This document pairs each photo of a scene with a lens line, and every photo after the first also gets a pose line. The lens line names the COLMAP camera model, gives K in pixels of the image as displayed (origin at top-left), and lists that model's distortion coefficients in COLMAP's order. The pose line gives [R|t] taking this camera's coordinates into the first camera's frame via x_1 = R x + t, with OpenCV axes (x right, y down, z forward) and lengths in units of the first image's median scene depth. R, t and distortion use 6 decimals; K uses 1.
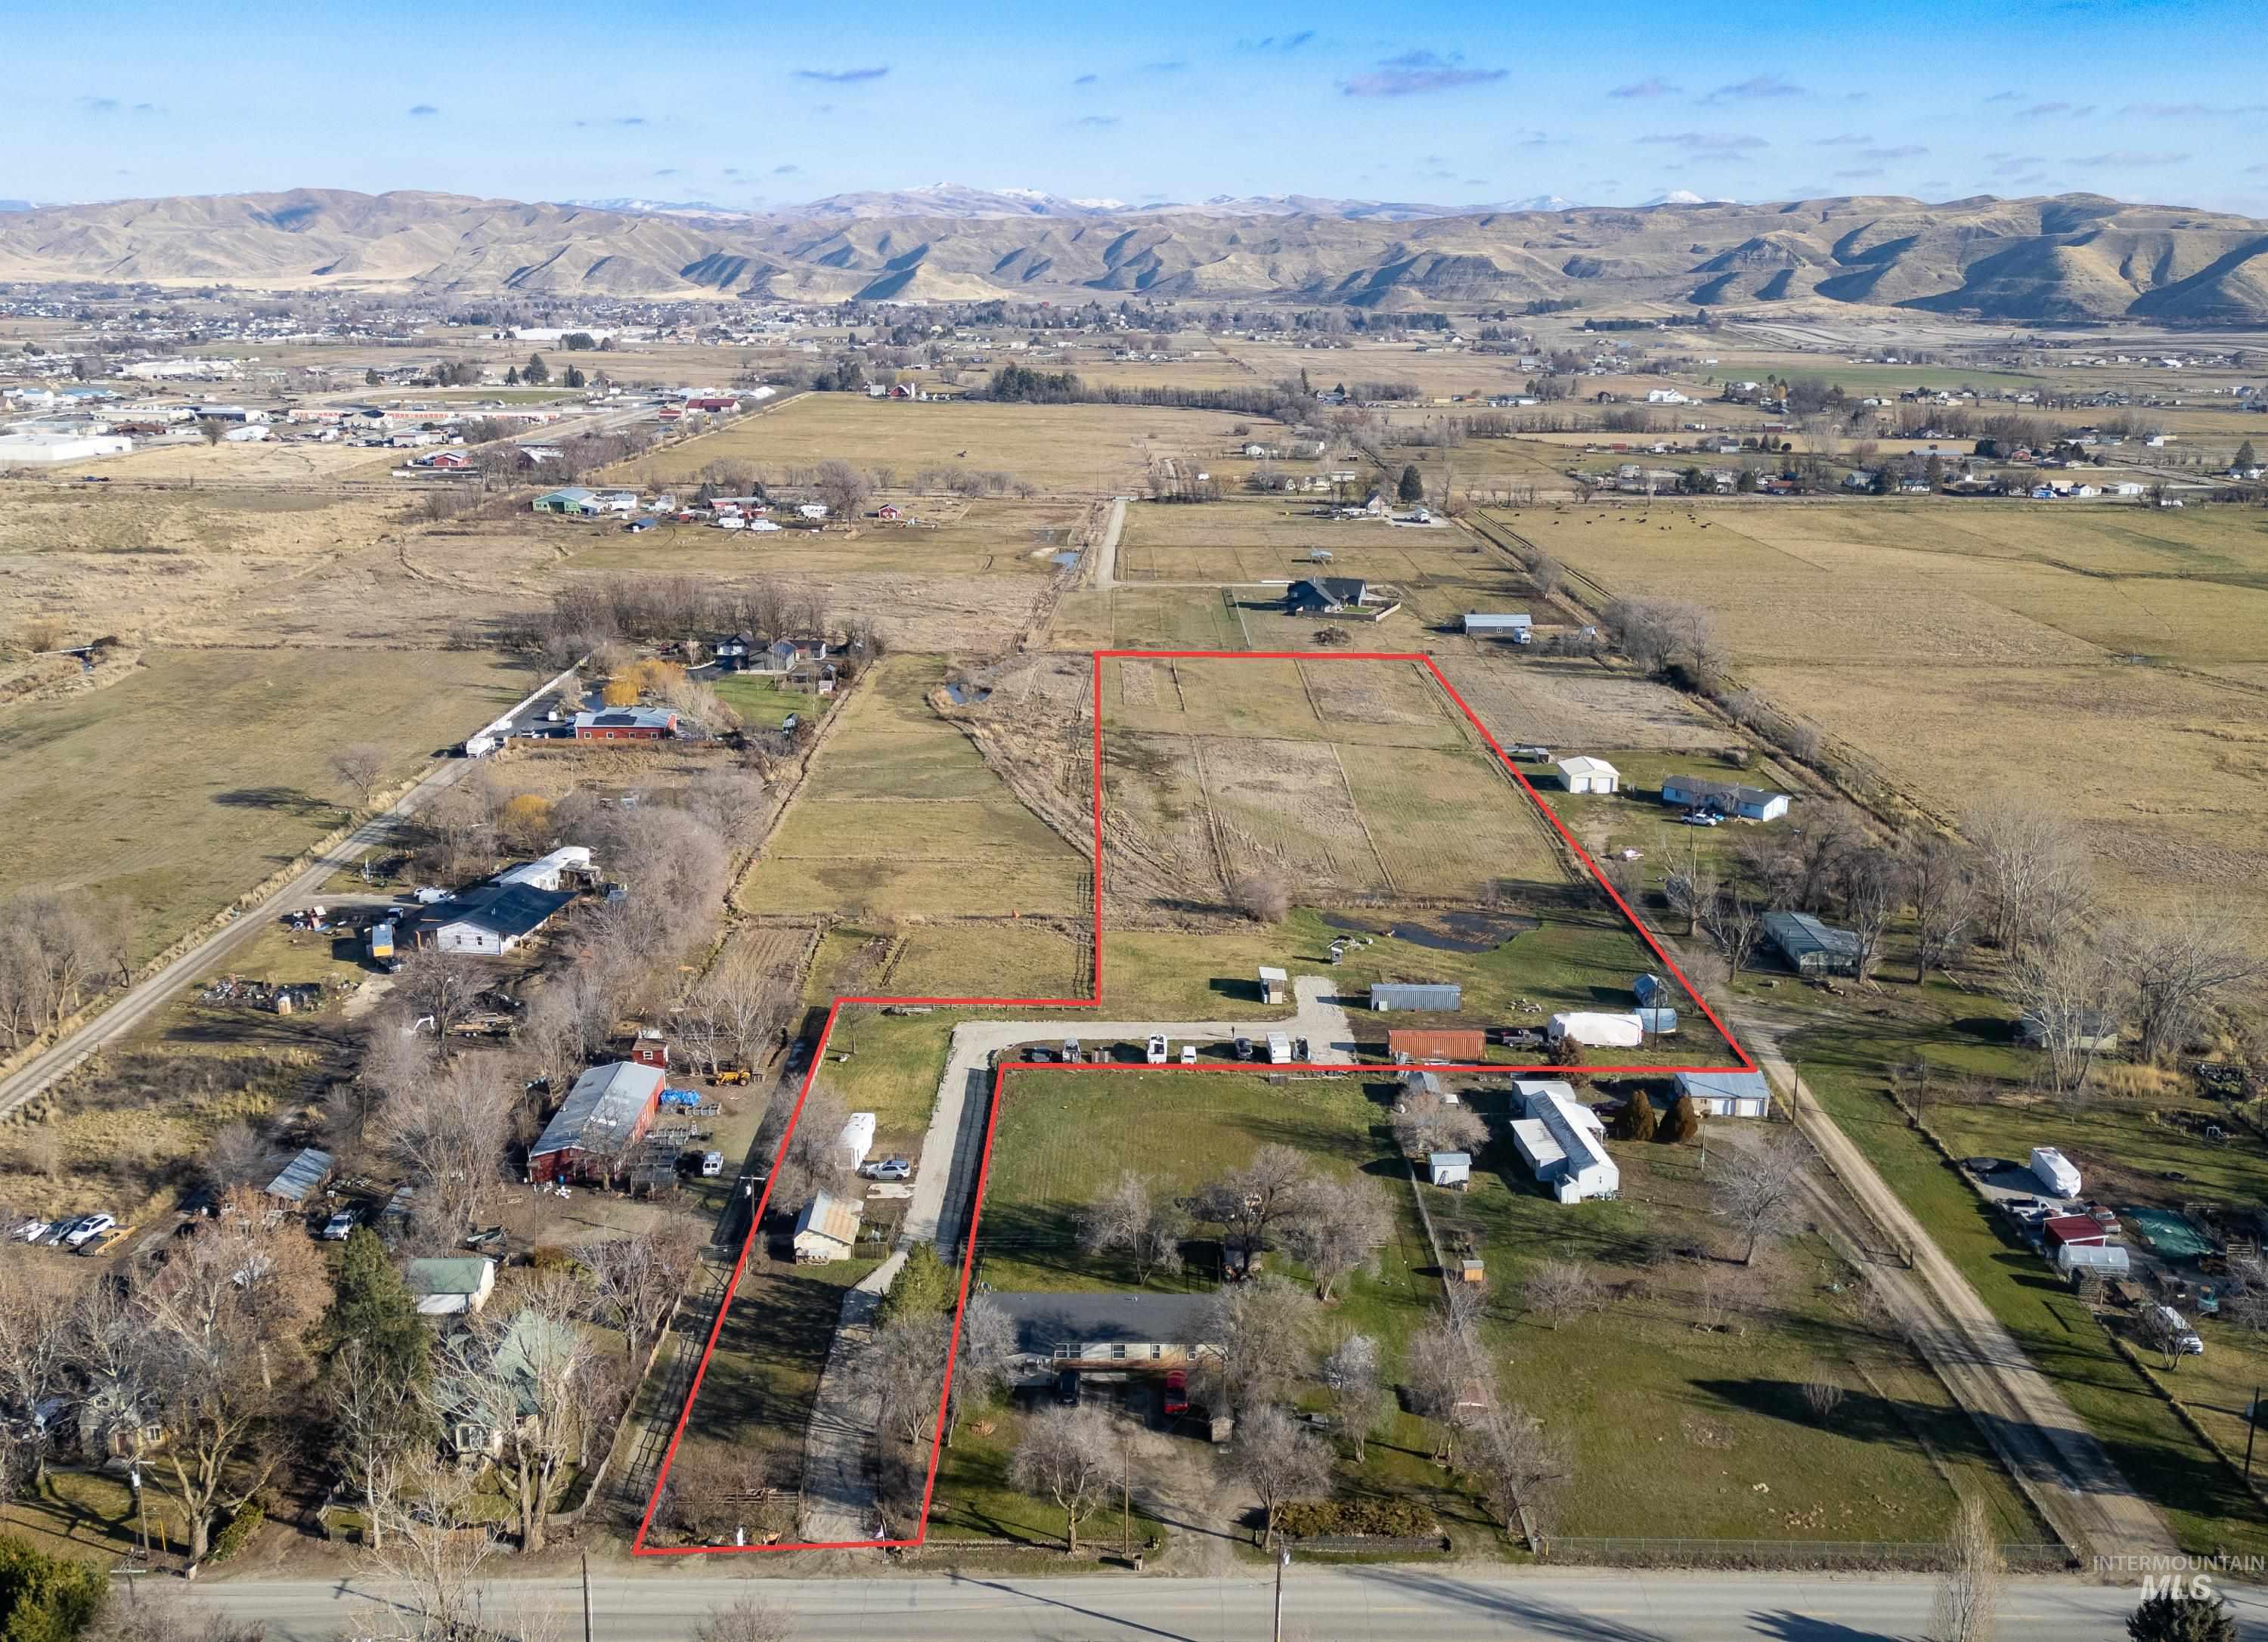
lens RADIAL K [[2037.6, 0, 1134.7], [0, 2037.6, 826.1], [0, 0, 1]] dist [0.059195, -0.024123]
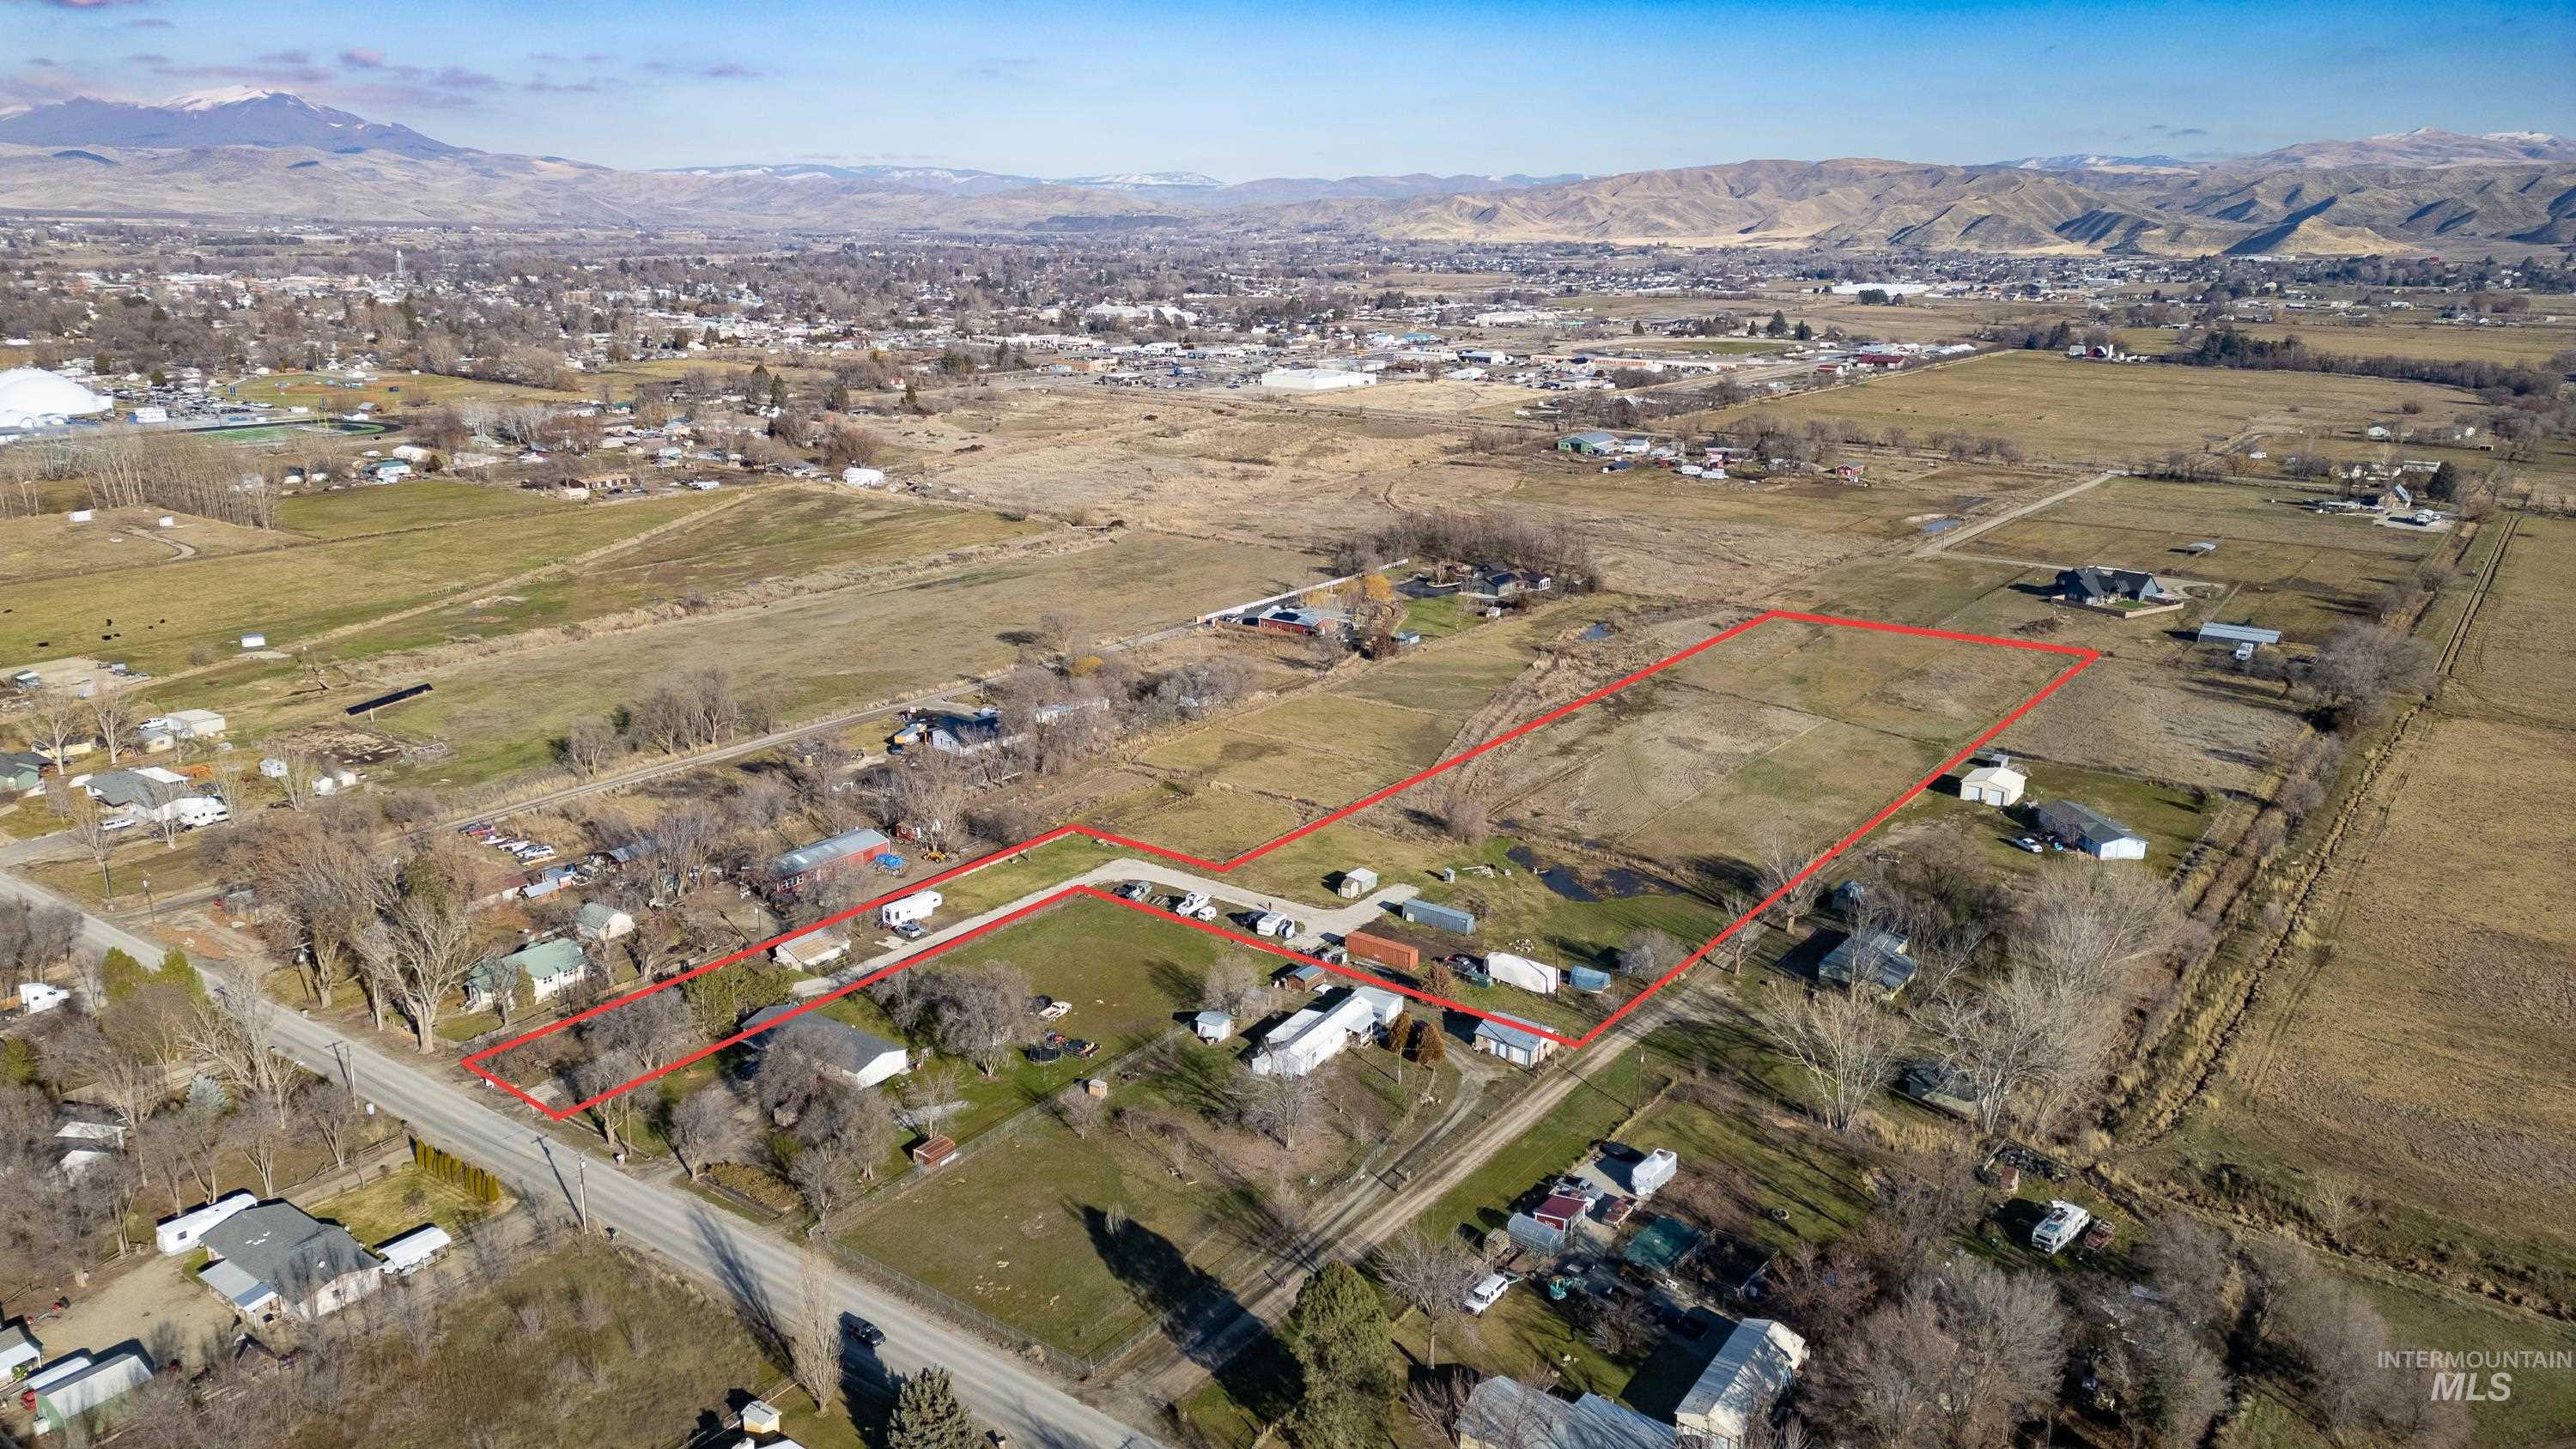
lens RADIAL K [[1780.6, 0, 1286.0], [0, 1780.6, 723.6], [0, 0, 1]] dist [0.052716, -0.012425]
pose [[0.807178, 0.161374, -0.567822, 0.410417], [-0.157264, 0.985931, 0.056644, -0.047306], [0.568974, 0.043577, 0.821200, 0.049859]]
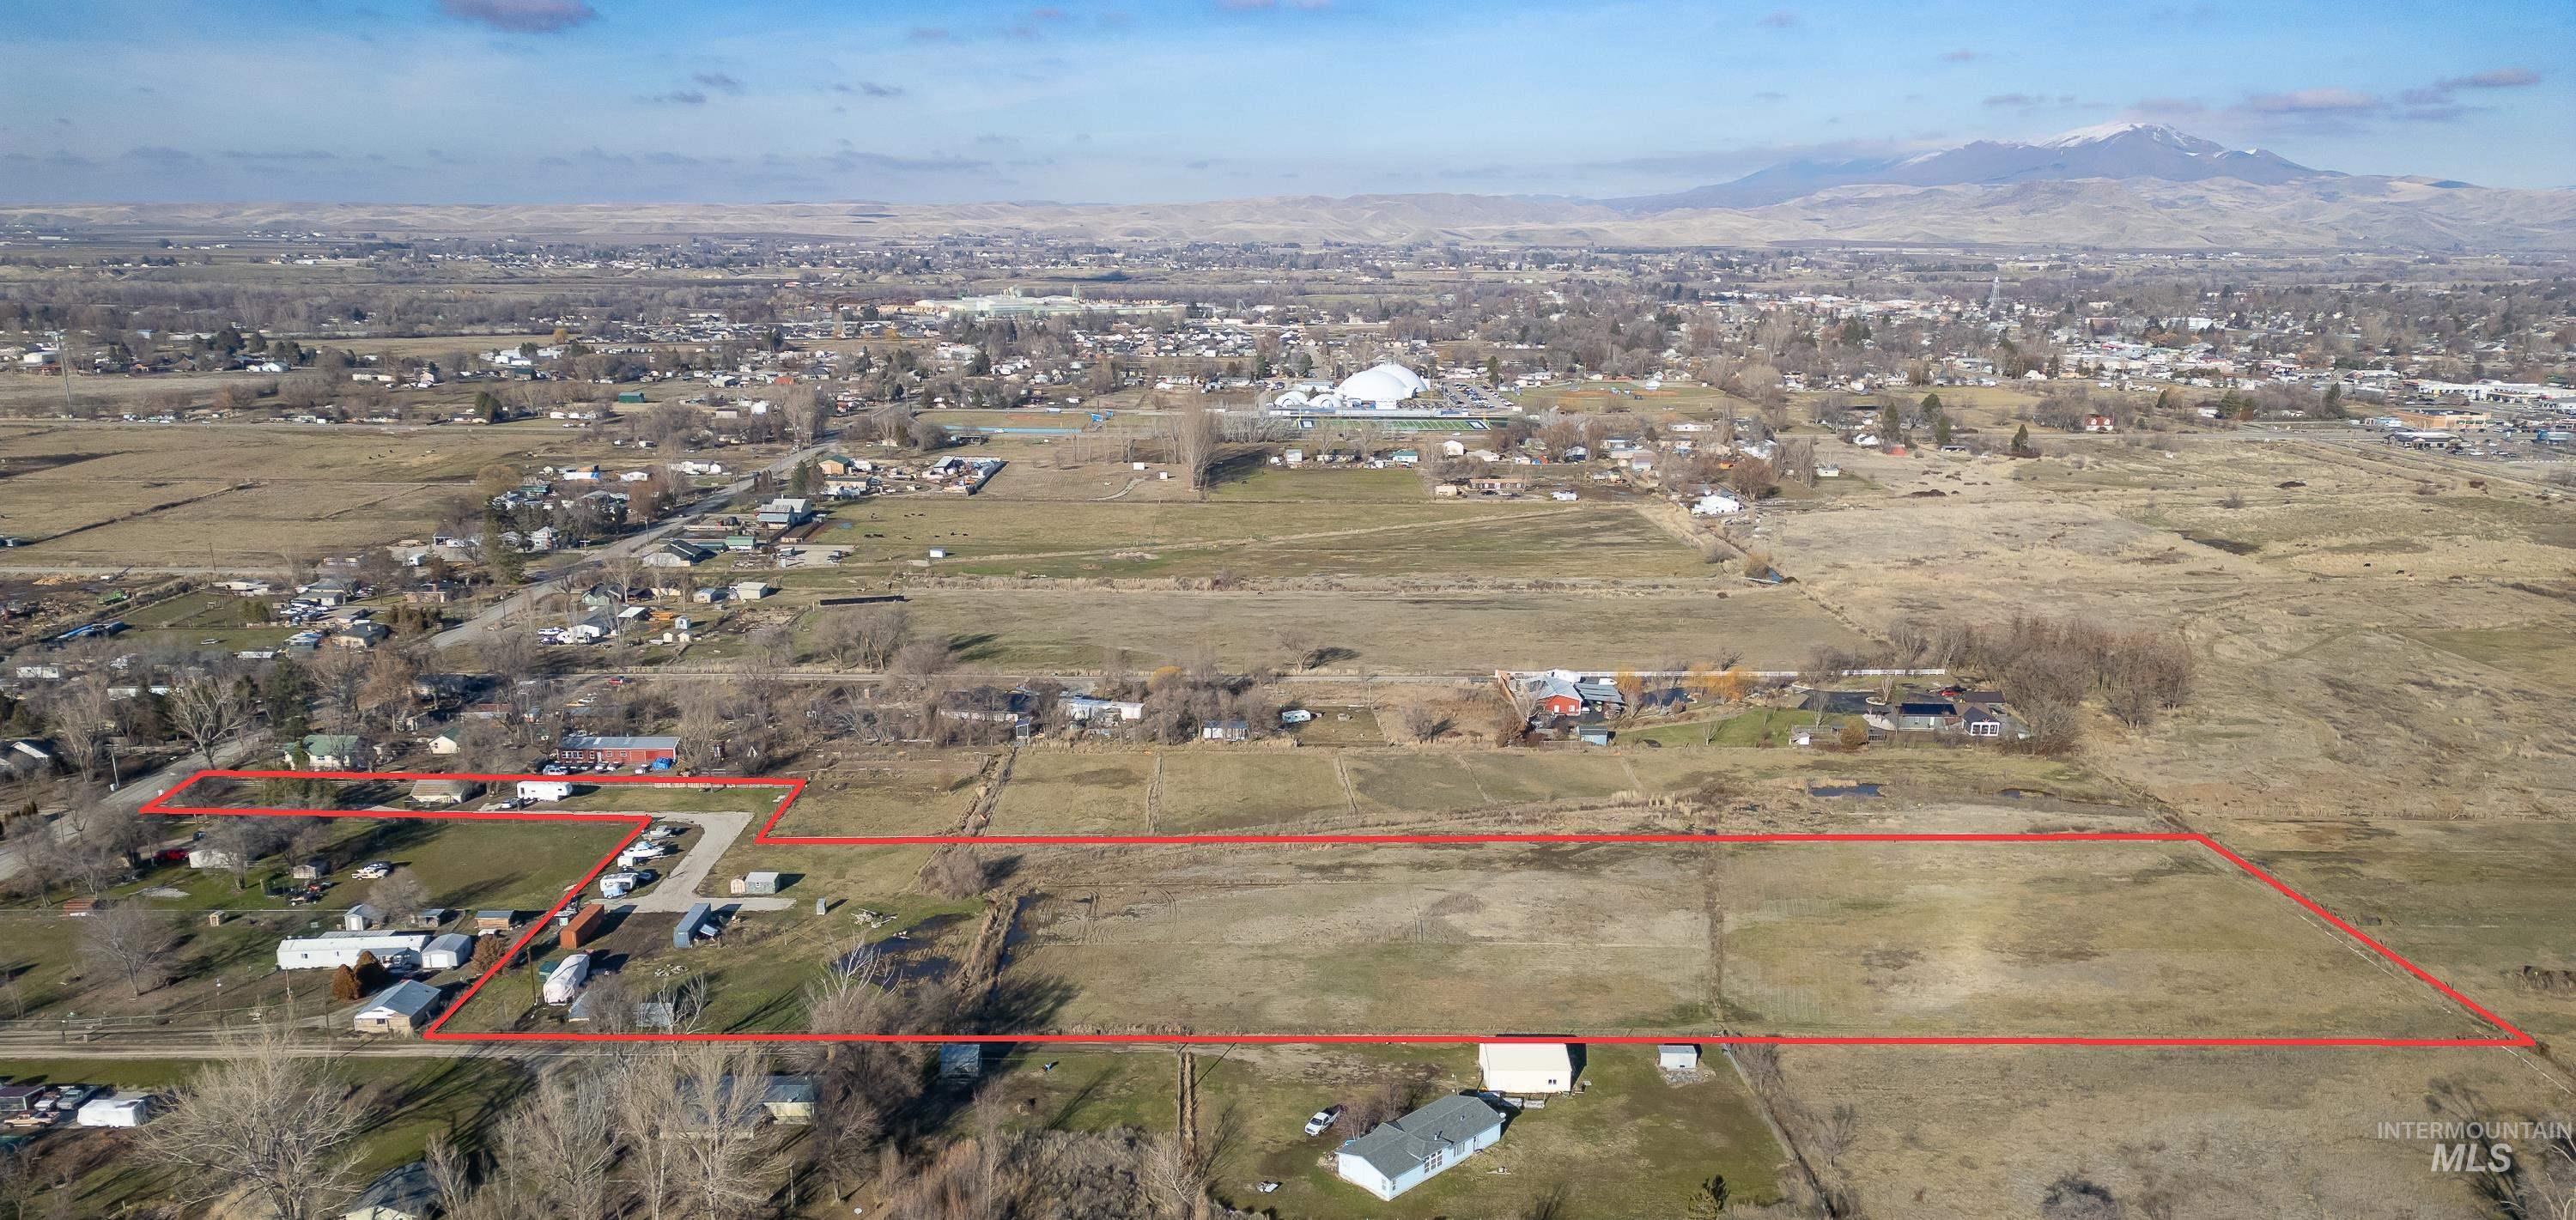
lens RADIAL K [[1826.3, 0, 1284.1], [0, 1826.3, 611.0], [0, 0, 1]] dist [0.025589, 0.001252]
pose [[0.022071, 0.200575, -0.979430, 0.739584], [-0.267429, 0.945153, 0.187529, -0.244527], [0.963325, 0.257789, 0.074500, 0.768224]]
